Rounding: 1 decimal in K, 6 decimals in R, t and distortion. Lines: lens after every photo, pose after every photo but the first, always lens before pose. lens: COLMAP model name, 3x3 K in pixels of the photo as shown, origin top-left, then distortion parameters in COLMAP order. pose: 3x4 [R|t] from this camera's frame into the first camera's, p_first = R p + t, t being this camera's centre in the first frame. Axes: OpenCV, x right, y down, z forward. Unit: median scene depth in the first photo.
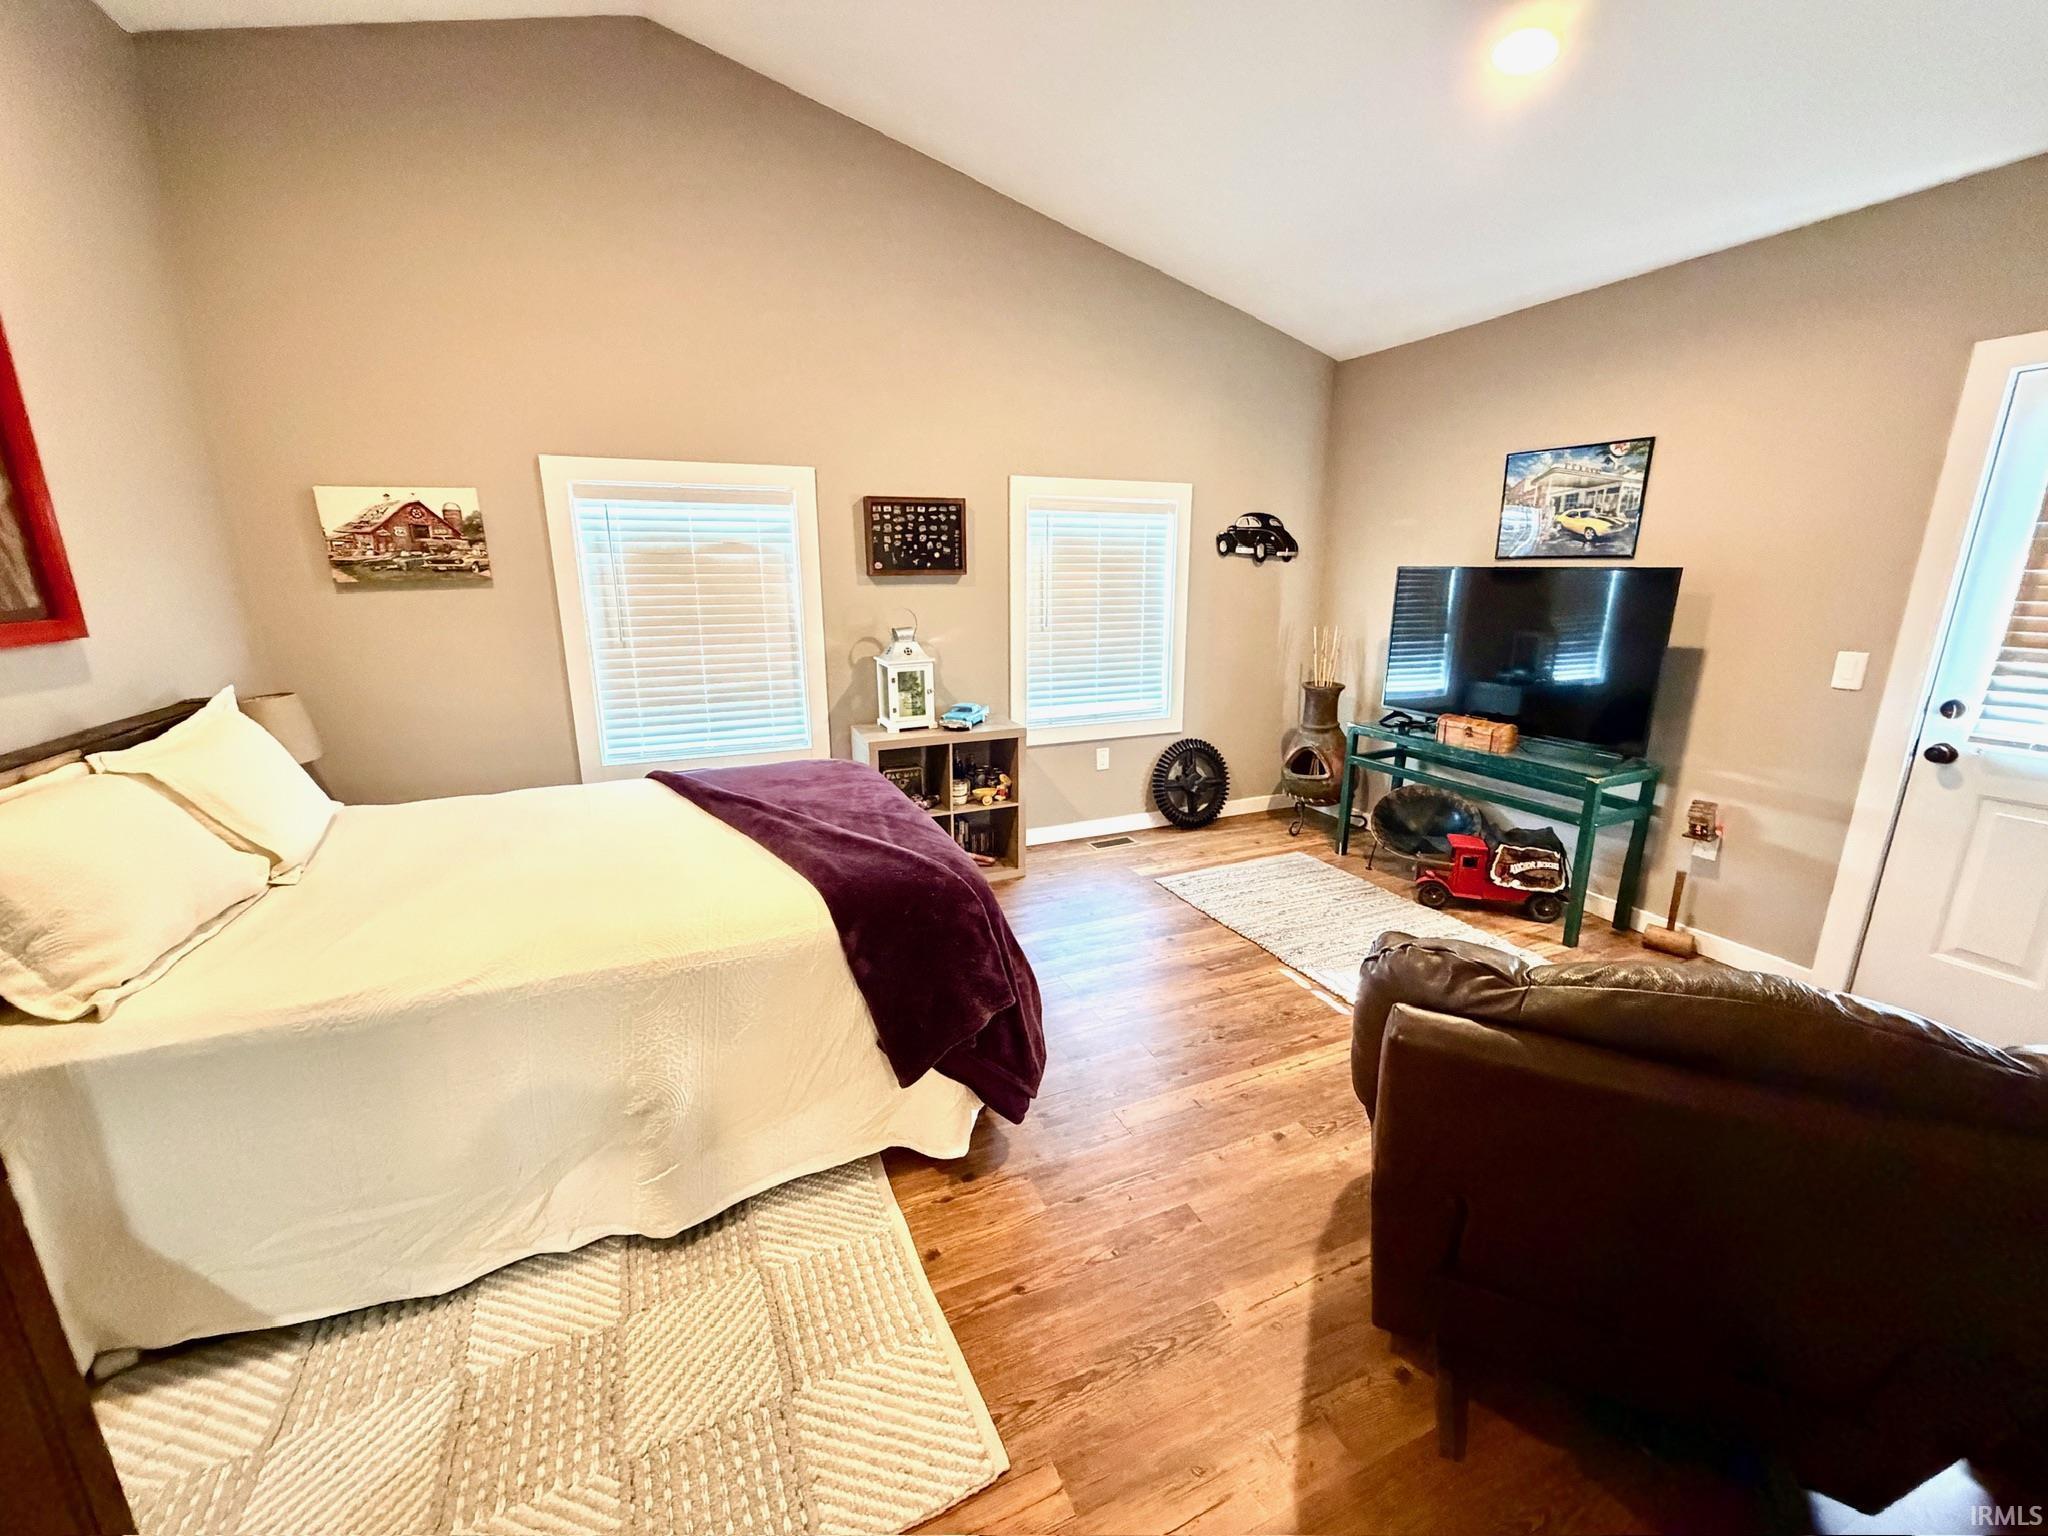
lens RADIAL K [[813.9, 0, 1018.3], [0, 813.9, 767.7], [0, 0, 1]] dist [-0.000507, 0.000533]
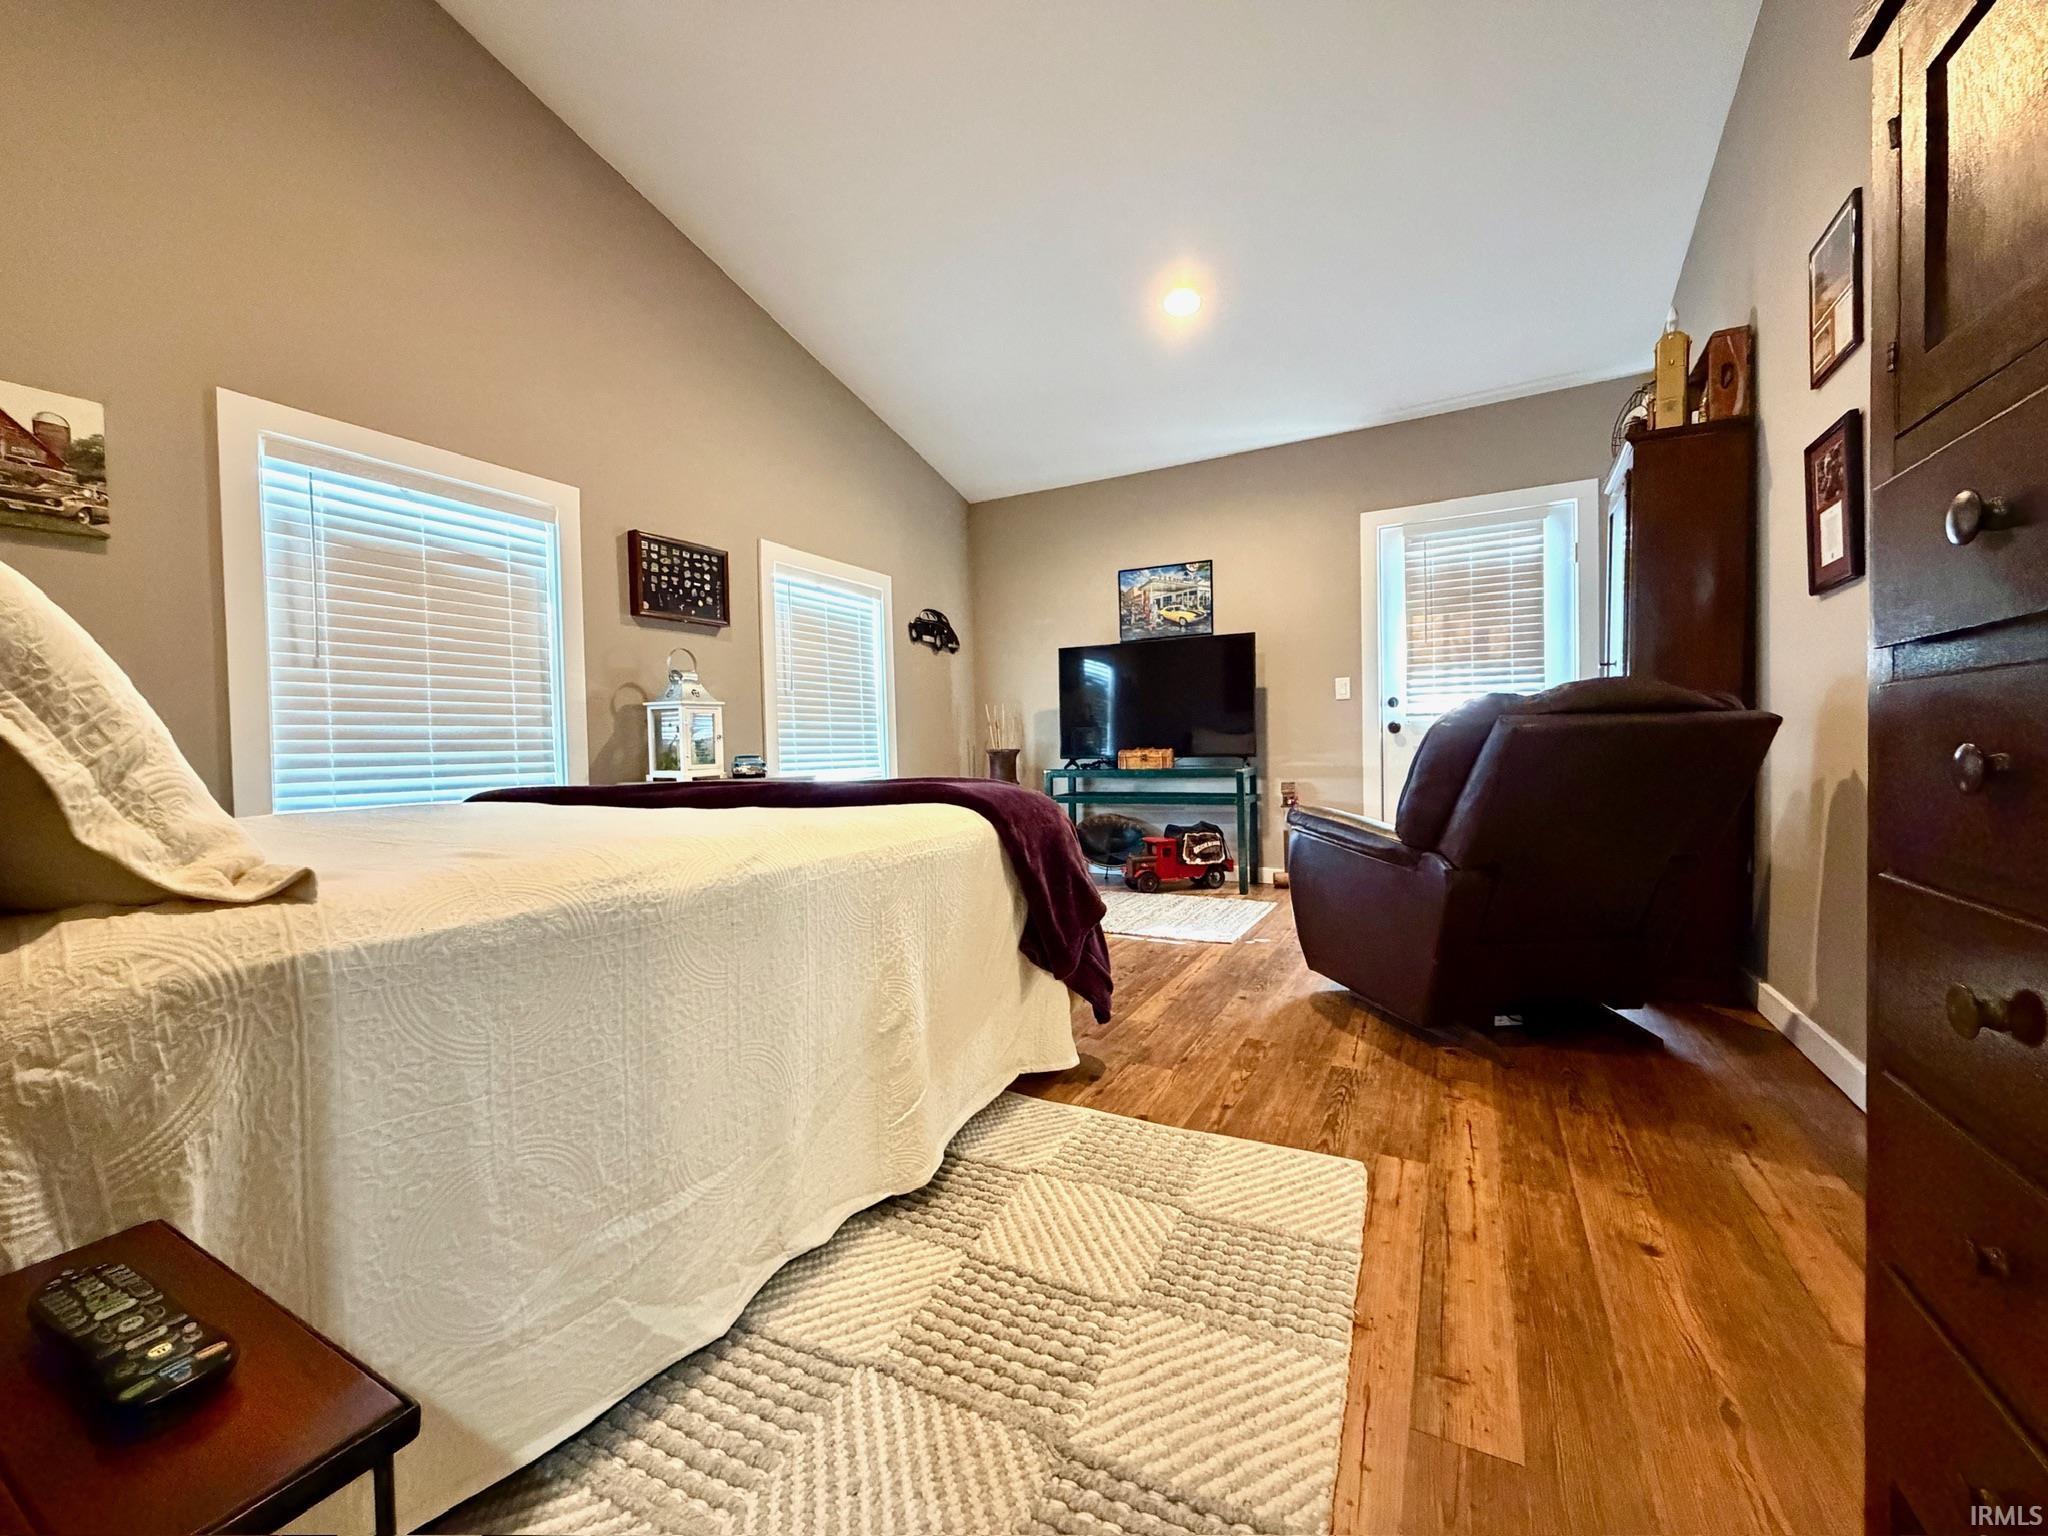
lens RADIAL K [[813.9, 0, 1018.3], [0, 813.9, 767.1], [0, 0, 1]] dist [-0.000507, 0.000533]
pose [[0.785509, -0.030929, 0.618077, -0.415203], [0.170331, 0.970980, -0.167884, 0.152590], [-0.594948, 0.237152, 0.767981, 0.095563]]
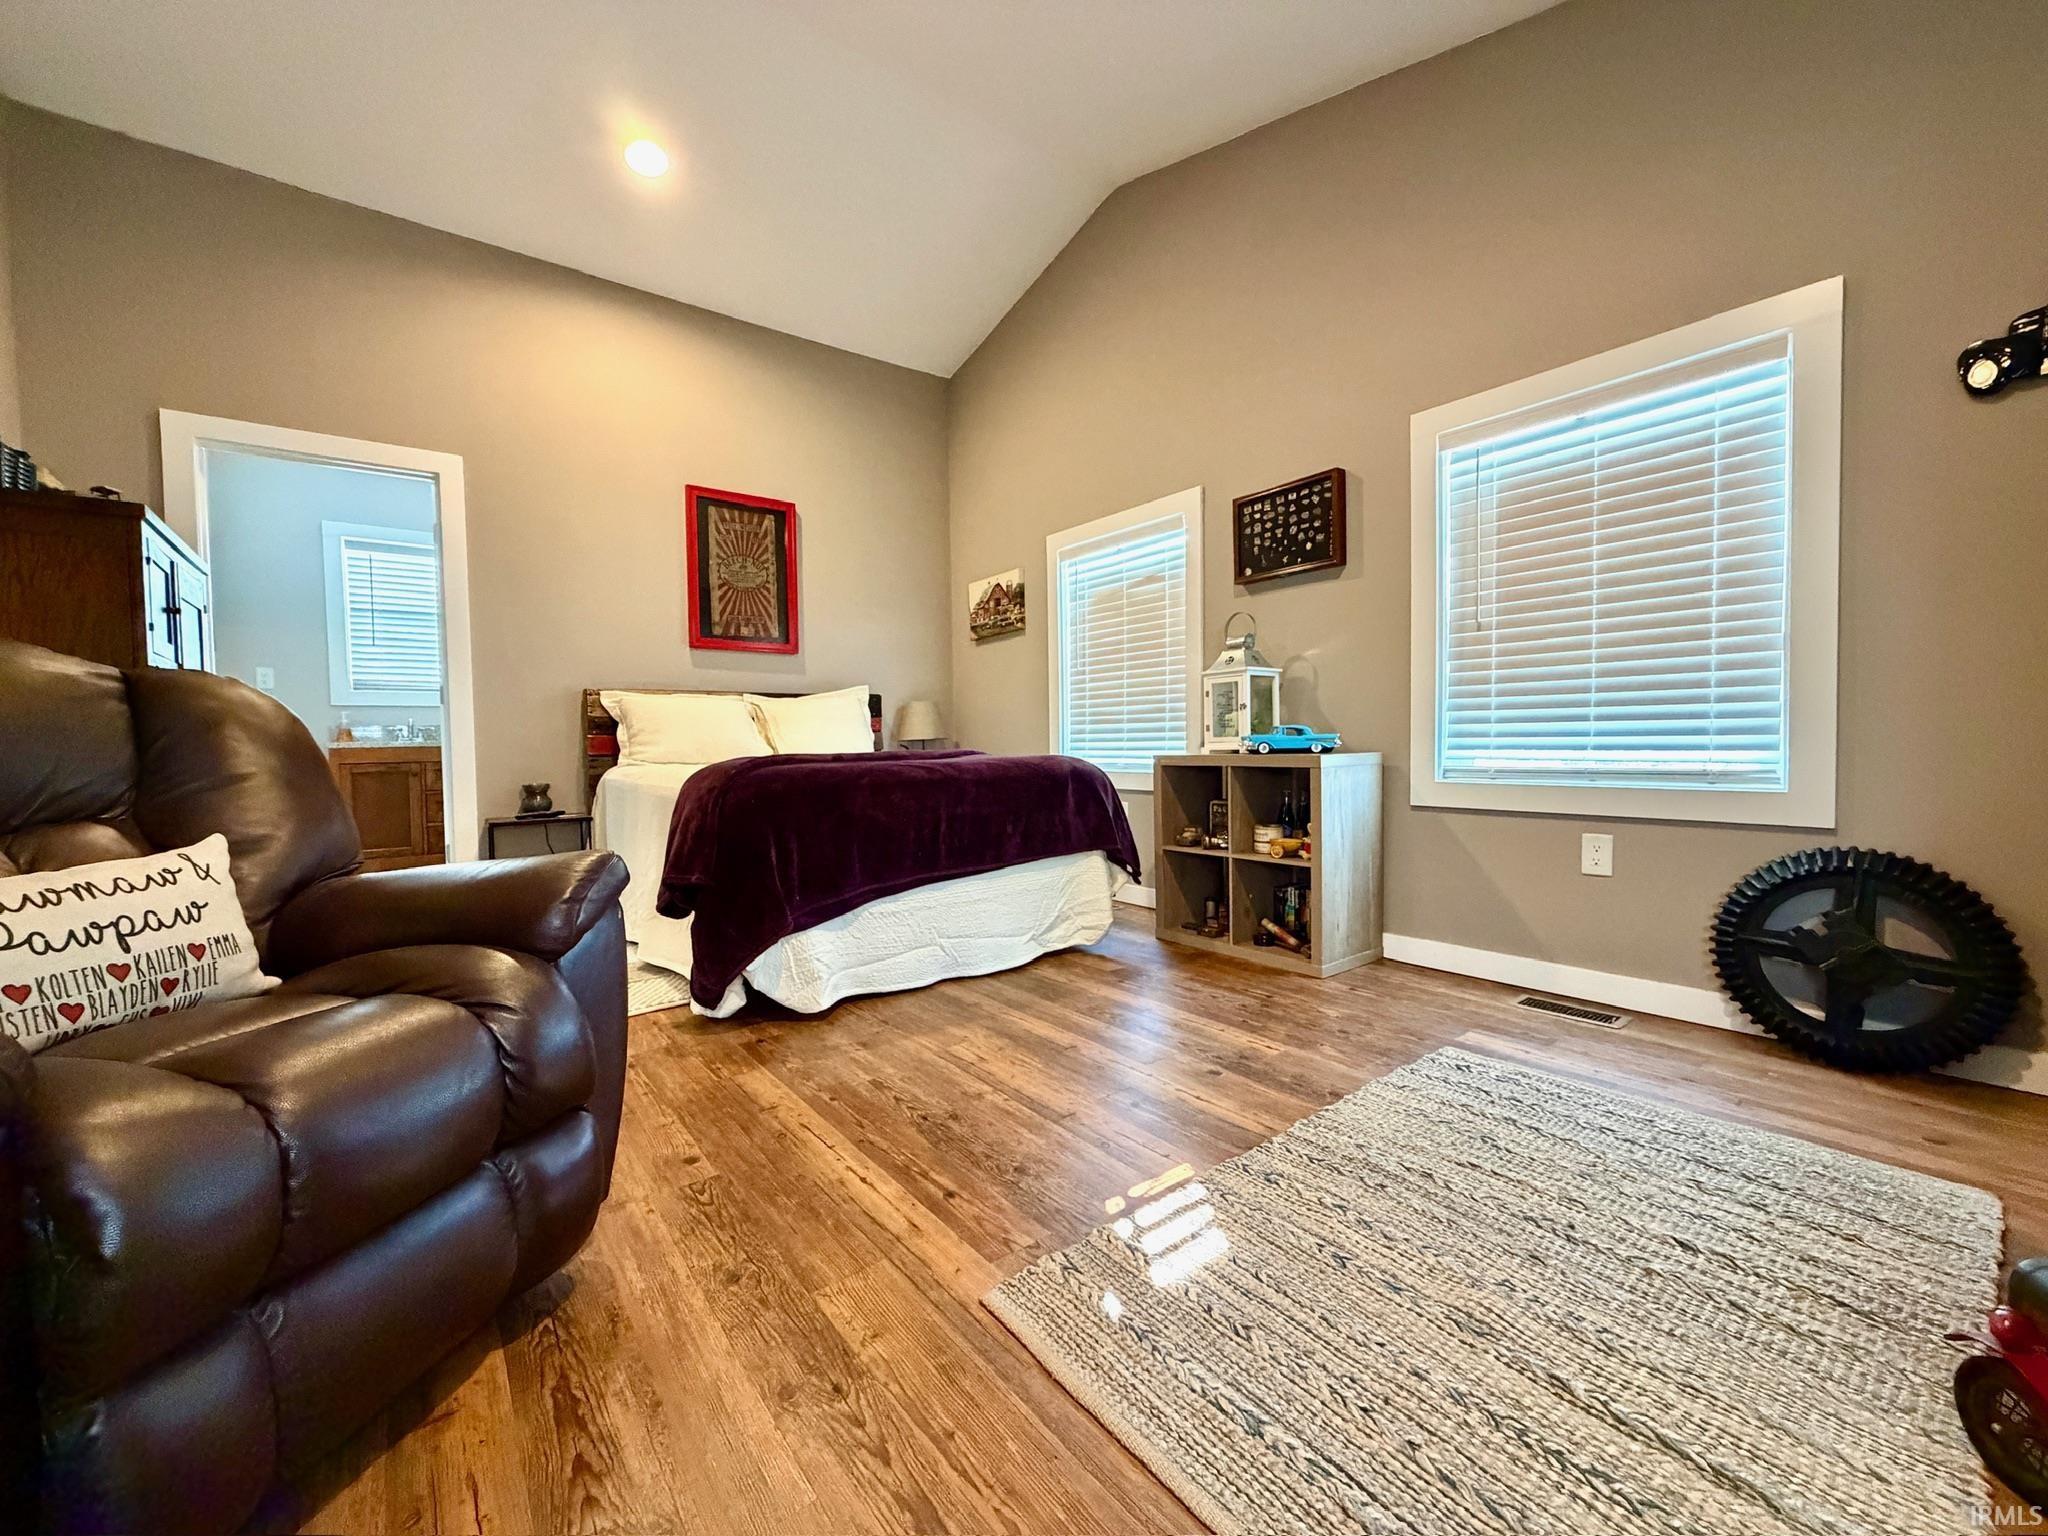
lens RADIAL K [[813.9, 0, 1016.0], [0, 813.9, 762.7], [0, 0, 1]] dist [-0.000507, 0.000533]
pose [[0.241543, 0.024125, -0.970090, 0.636808], [-0.221697, 0.974624, -0.030963, 0.038160], [0.944726, 0.222545, 0.240762, 0.597359]]
